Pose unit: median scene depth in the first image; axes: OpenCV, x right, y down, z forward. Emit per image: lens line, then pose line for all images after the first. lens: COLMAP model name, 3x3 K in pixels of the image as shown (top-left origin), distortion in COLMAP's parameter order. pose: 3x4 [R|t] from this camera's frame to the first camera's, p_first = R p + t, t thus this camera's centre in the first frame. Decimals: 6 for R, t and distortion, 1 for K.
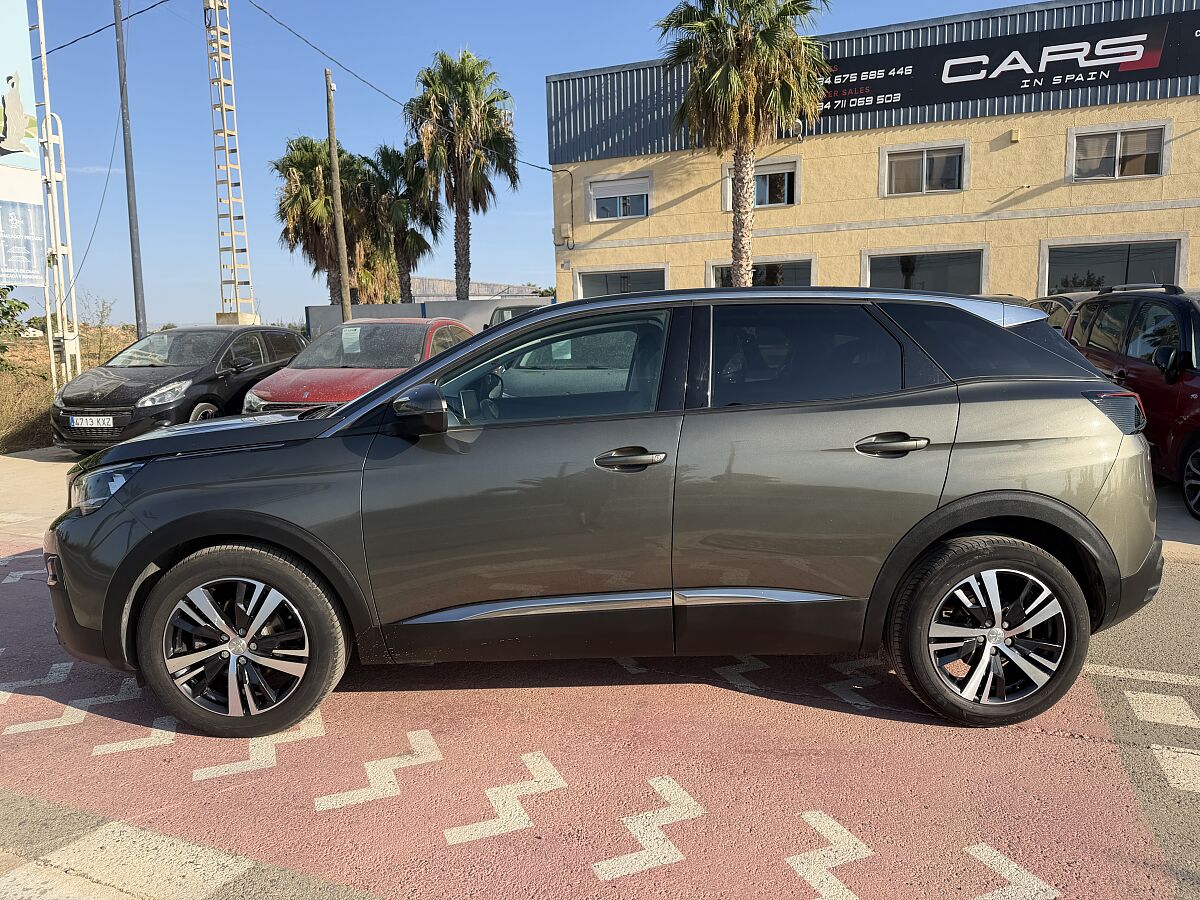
lens RADIAL K [[863.4, 0, 600.0], [0, 863.4, 450.0], [0, 0, 1]] dist [-0.009668, -0.003962]
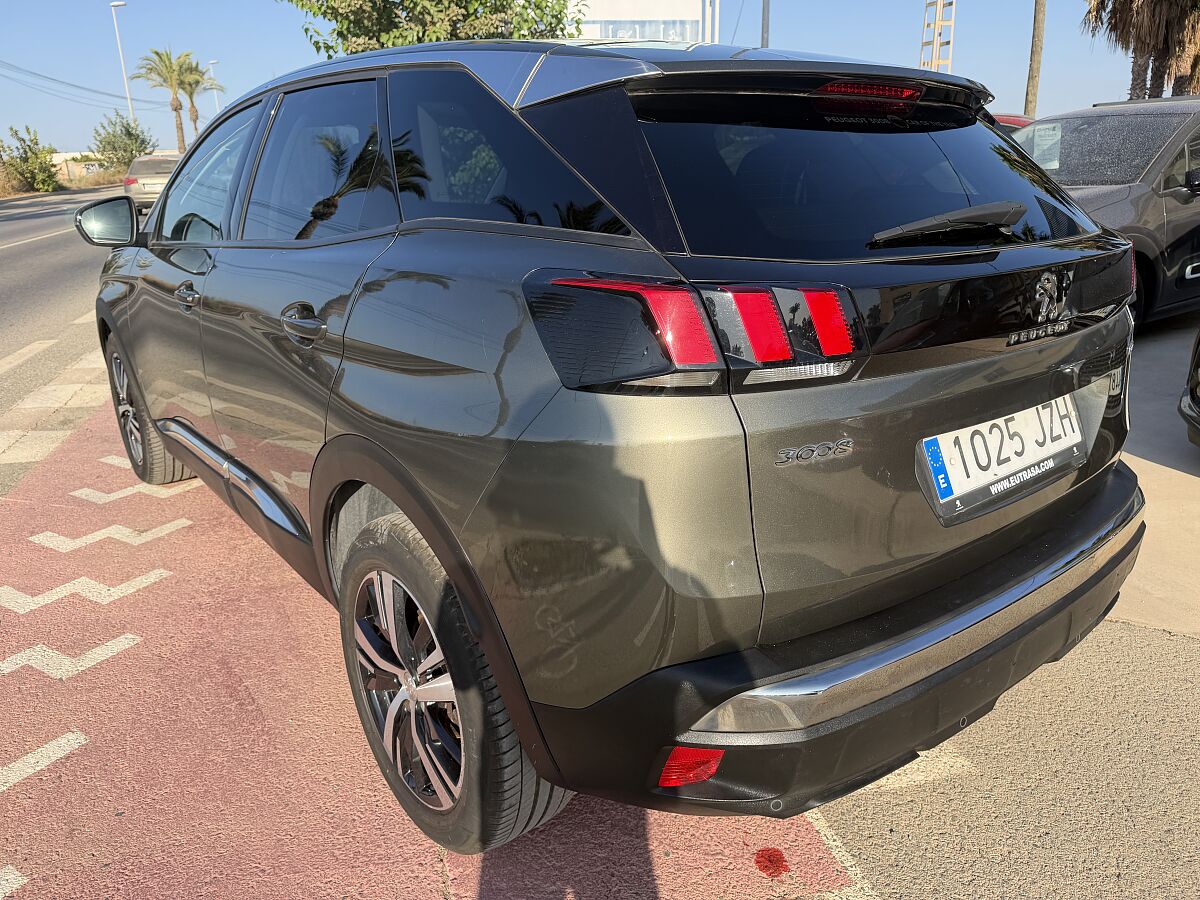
lens RADIAL K [[863.4, 0, 600.0], [0, 863.4, 450.0], [0, 0, 1]] dist [-0.009668, -0.003962]
pose [[0.586875, 0.253188, -0.769073, 0.957980], [-0.087145, 0.964085, 0.250889, -0.086020], [0.804974, -0.080219, 0.587862, 0.815646]]
